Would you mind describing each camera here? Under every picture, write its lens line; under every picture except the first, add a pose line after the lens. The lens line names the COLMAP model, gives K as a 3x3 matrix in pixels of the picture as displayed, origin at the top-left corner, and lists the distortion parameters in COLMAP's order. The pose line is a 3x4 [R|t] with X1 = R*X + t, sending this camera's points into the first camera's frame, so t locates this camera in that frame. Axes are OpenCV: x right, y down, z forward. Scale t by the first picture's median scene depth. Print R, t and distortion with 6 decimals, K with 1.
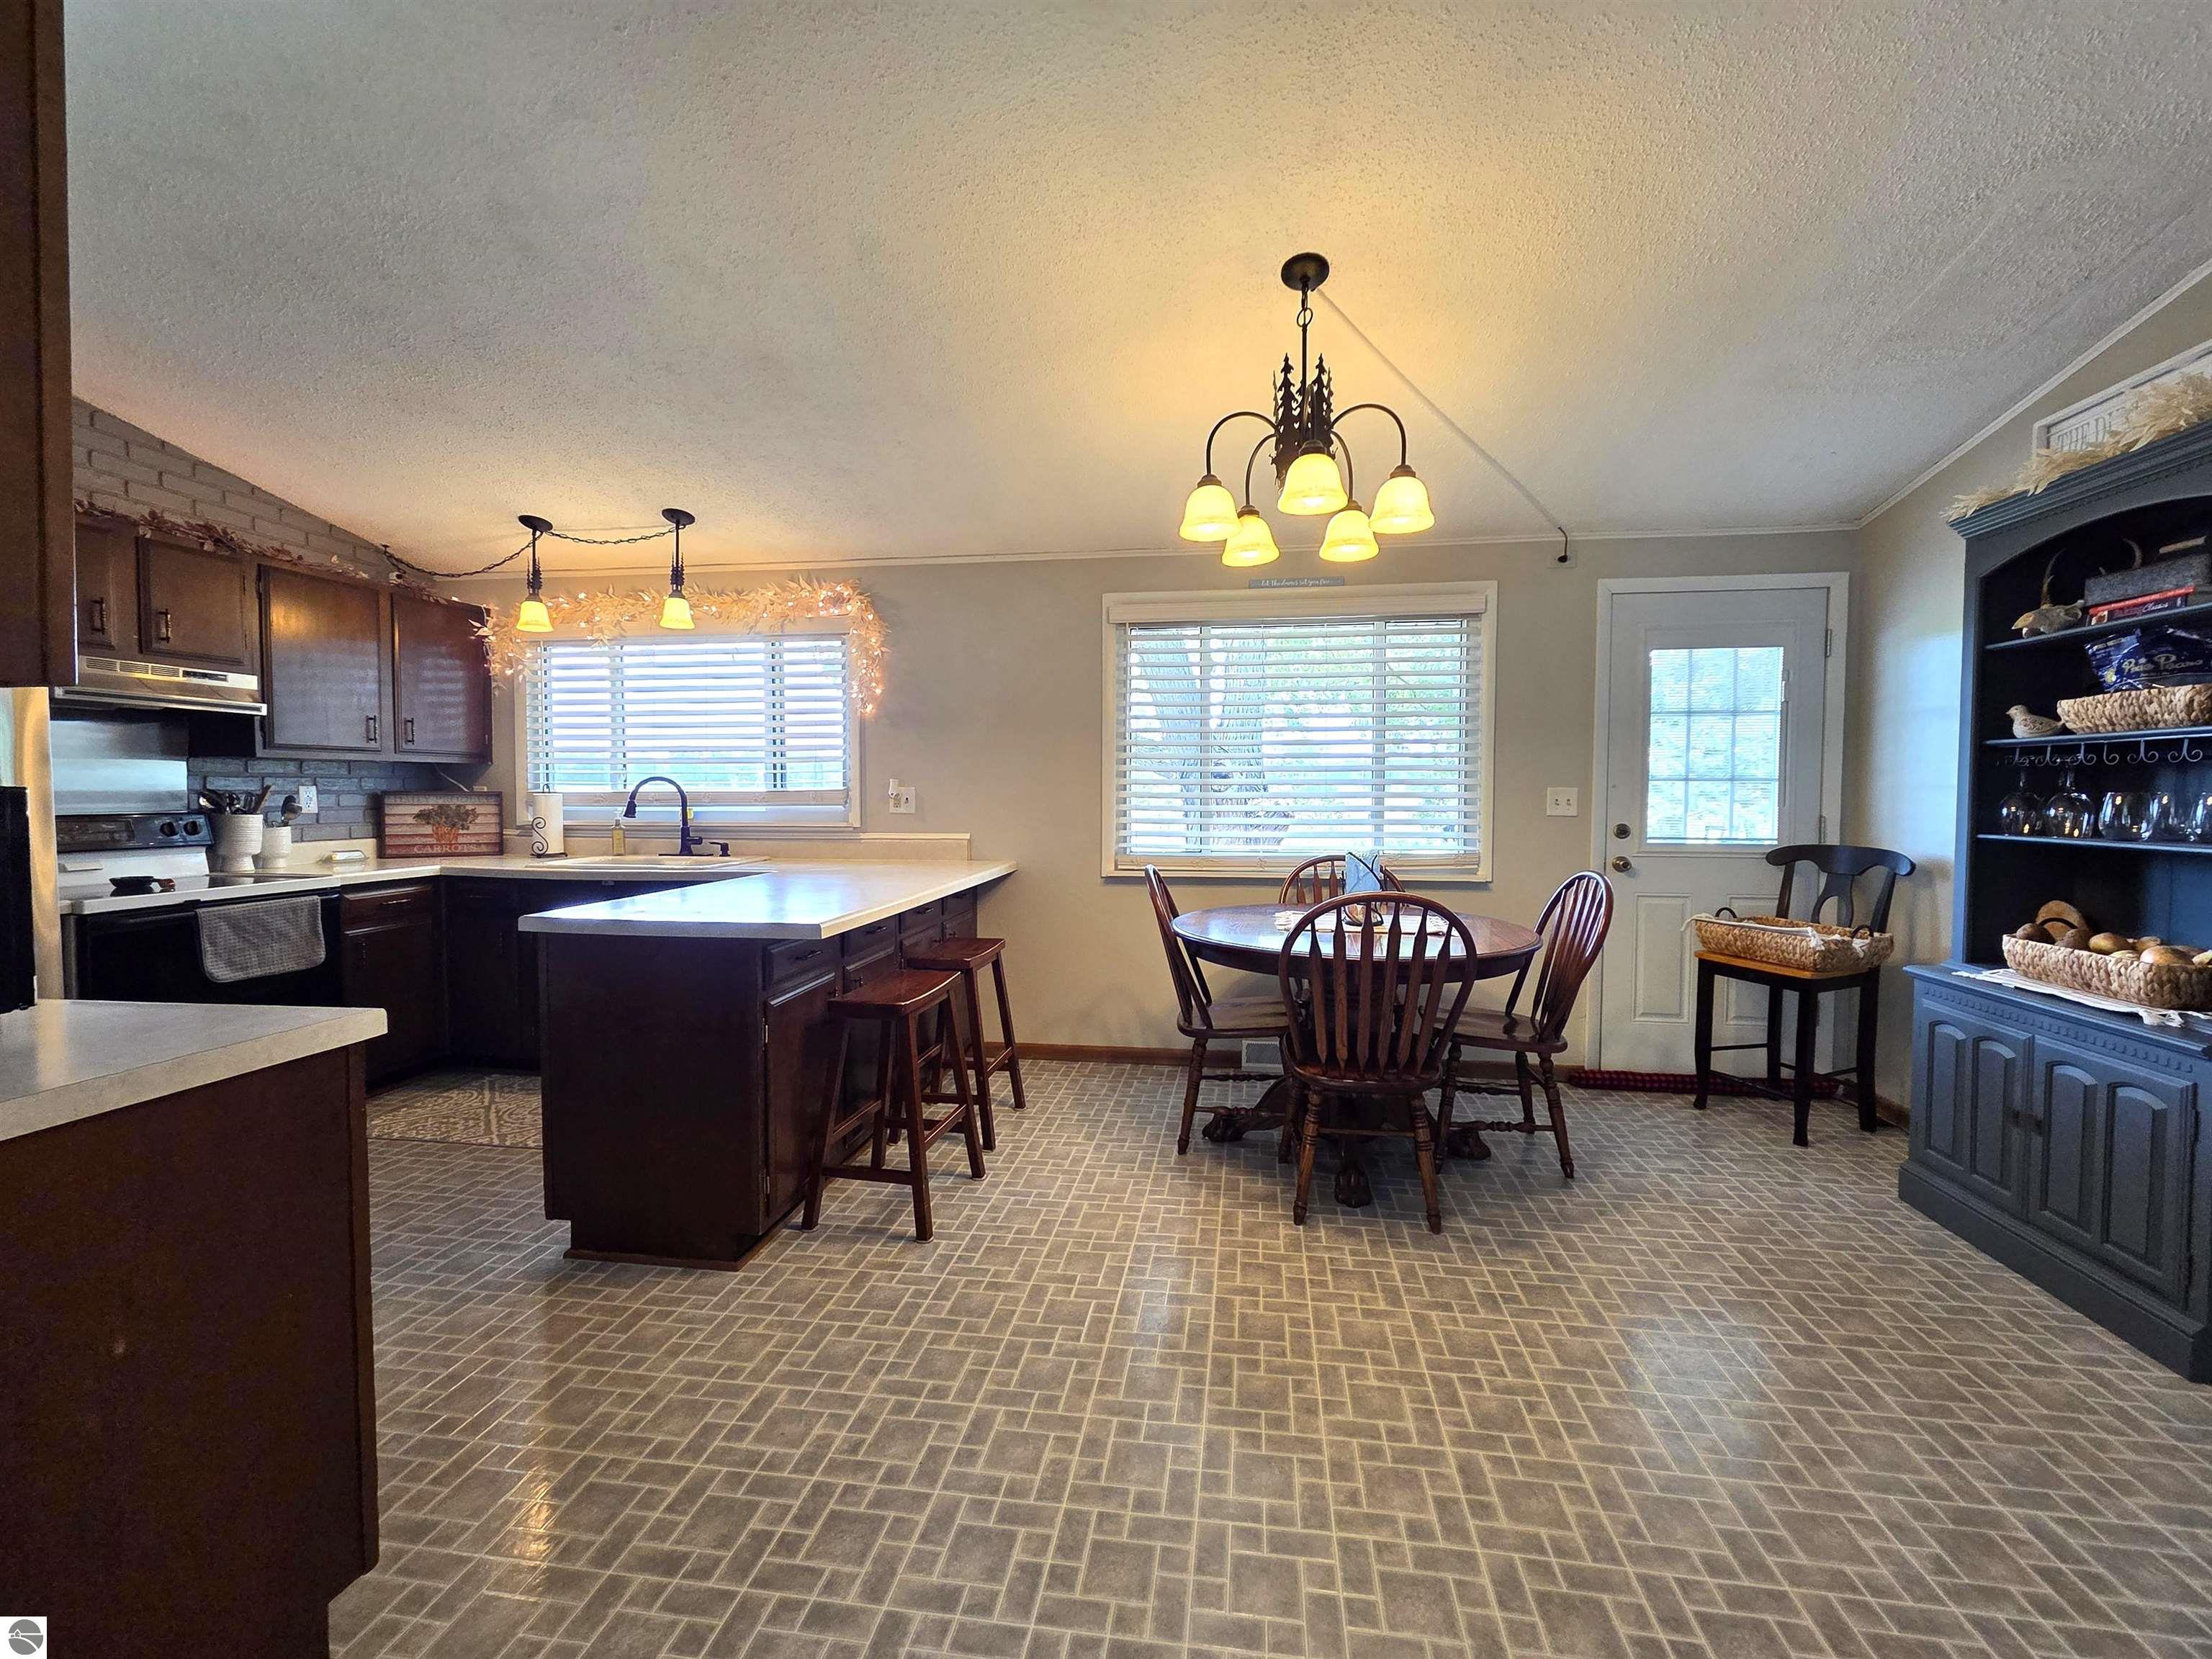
lens RADIAL K [[918.5, 0, 1089.4], [0, 918.5, 826.5], [0, 0, 1]] dist [-0.000567, 0.000795]
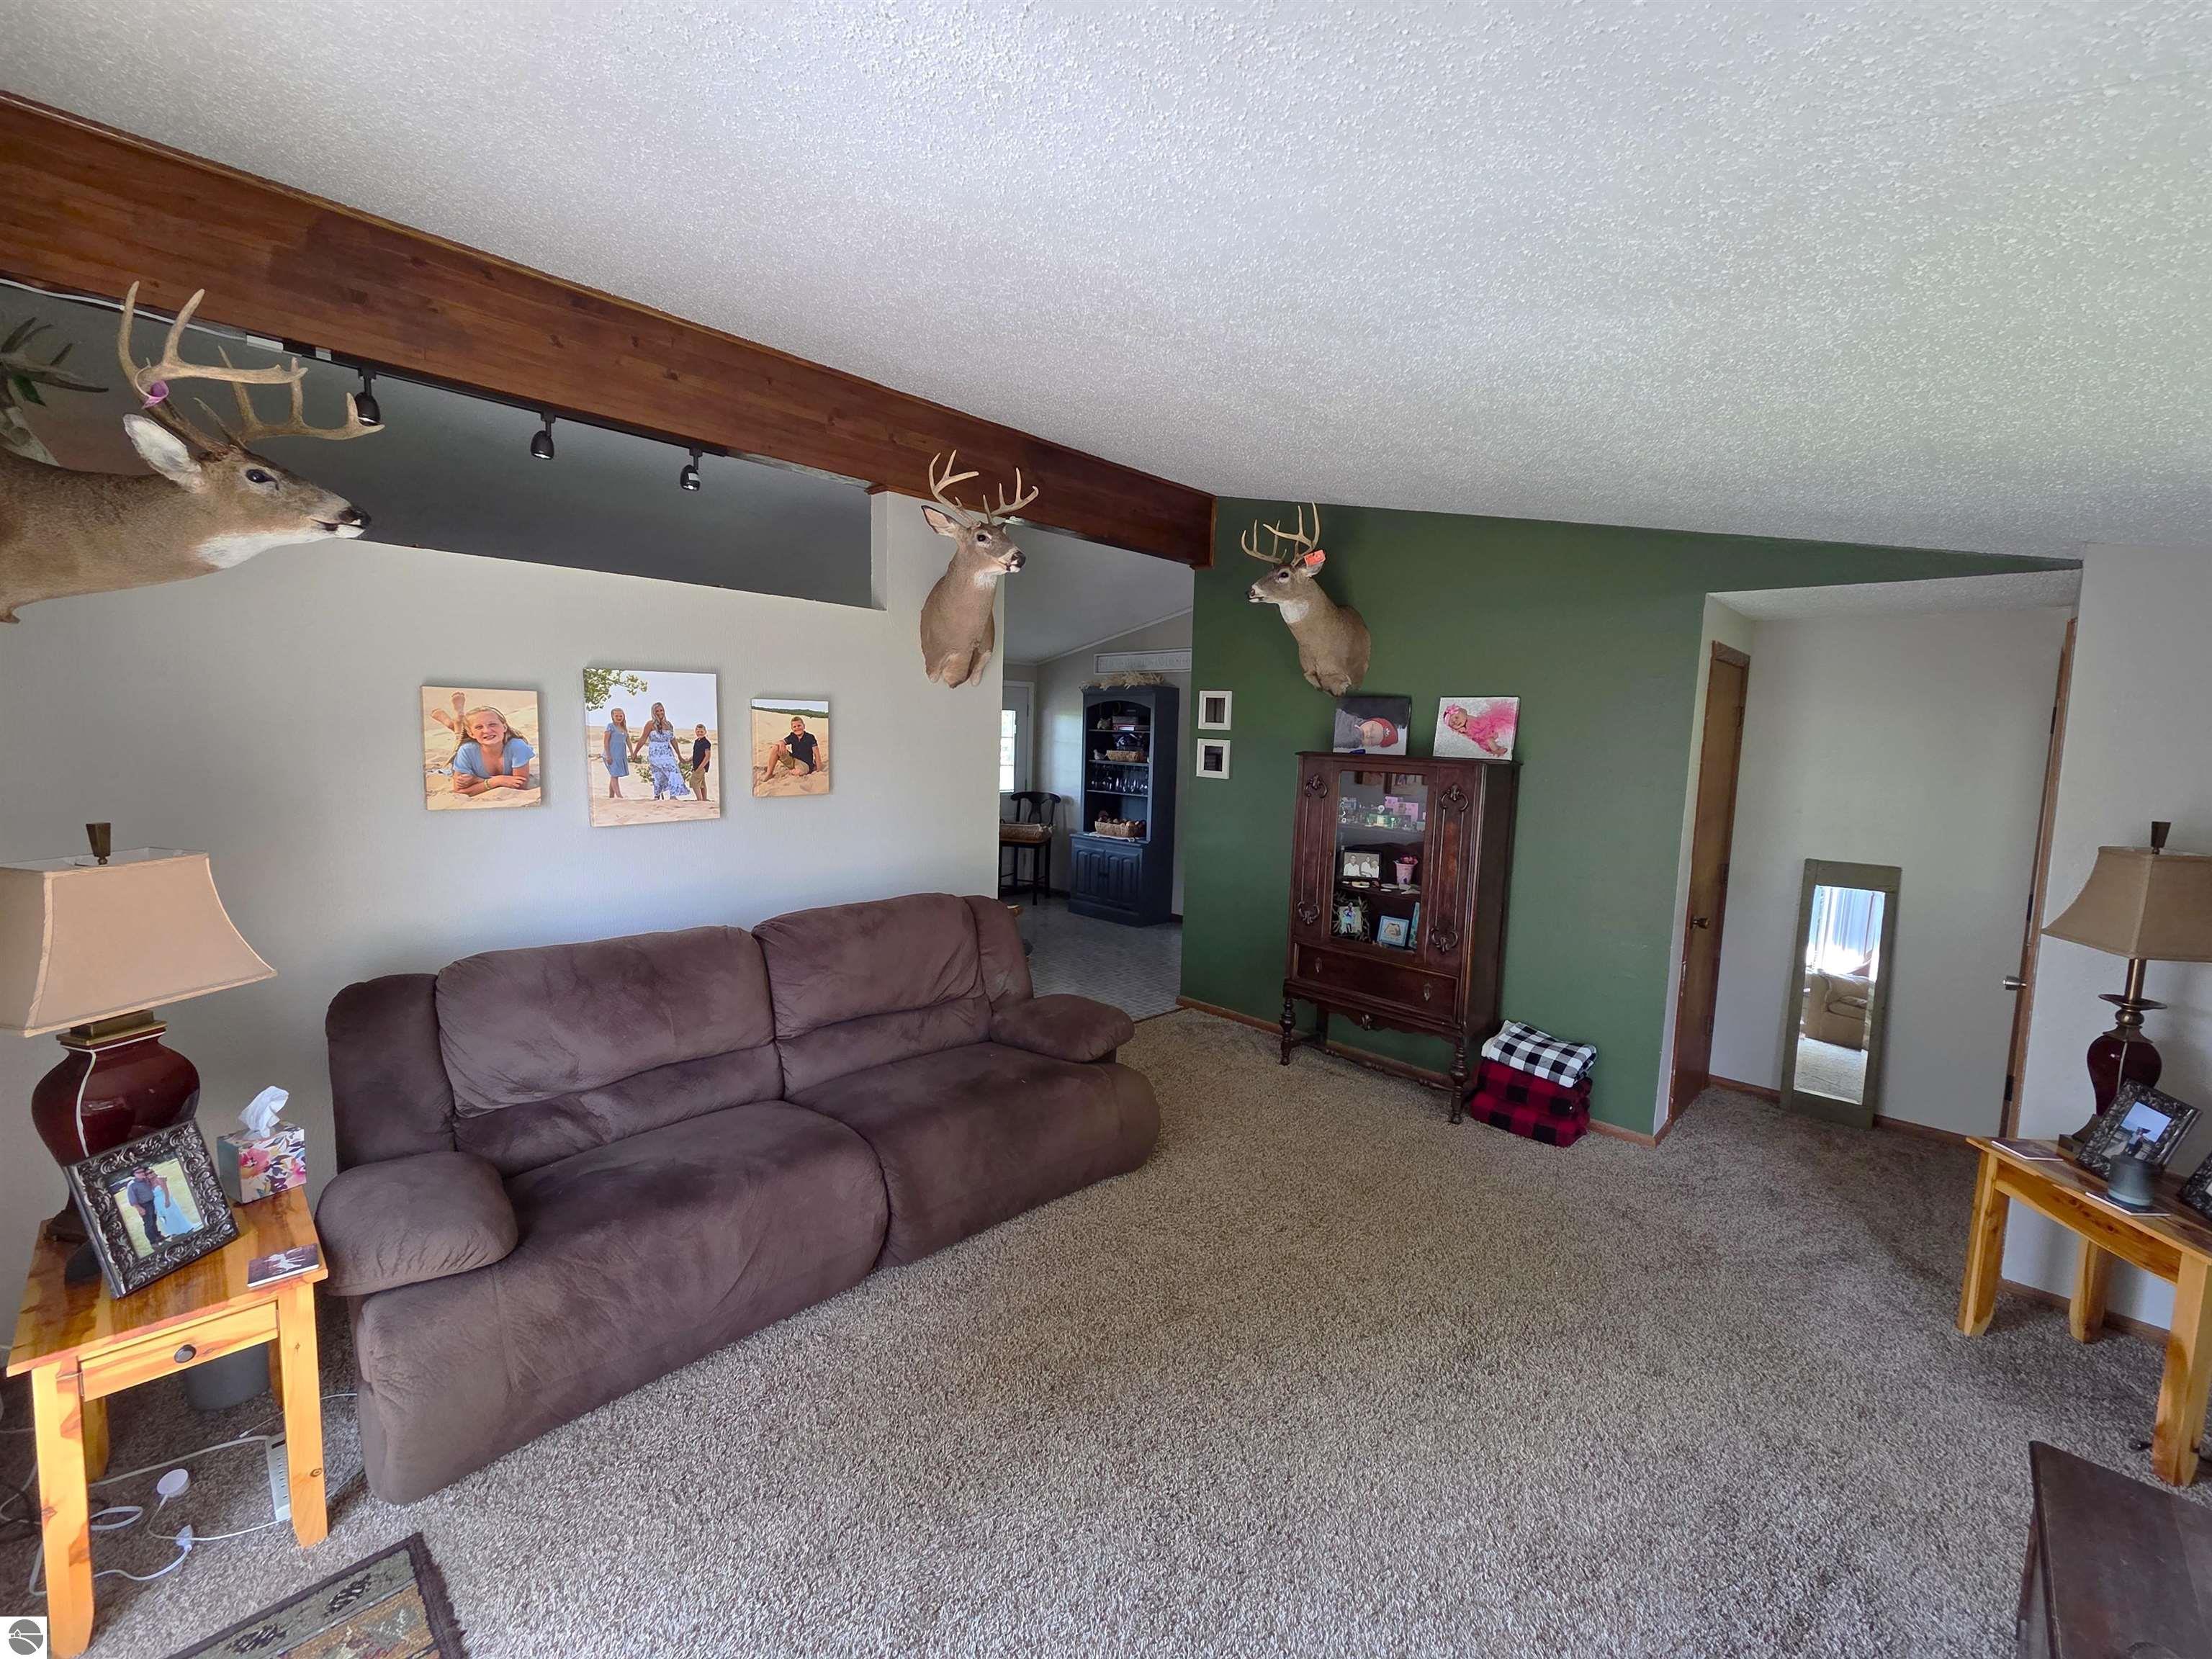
lens RADIAL K [[918.5, 0, 1111.8], [0, 918.5, 825.5], [0, 0, 1]] dist [-0.000567, 0.000795]
pose [[0.584201, -0.065495, 0.808962, -1.548491], [0.003169, 0.996915, 0.078423, -0.118410], [-0.811603, -0.043251, 0.582606, -0.912462]]
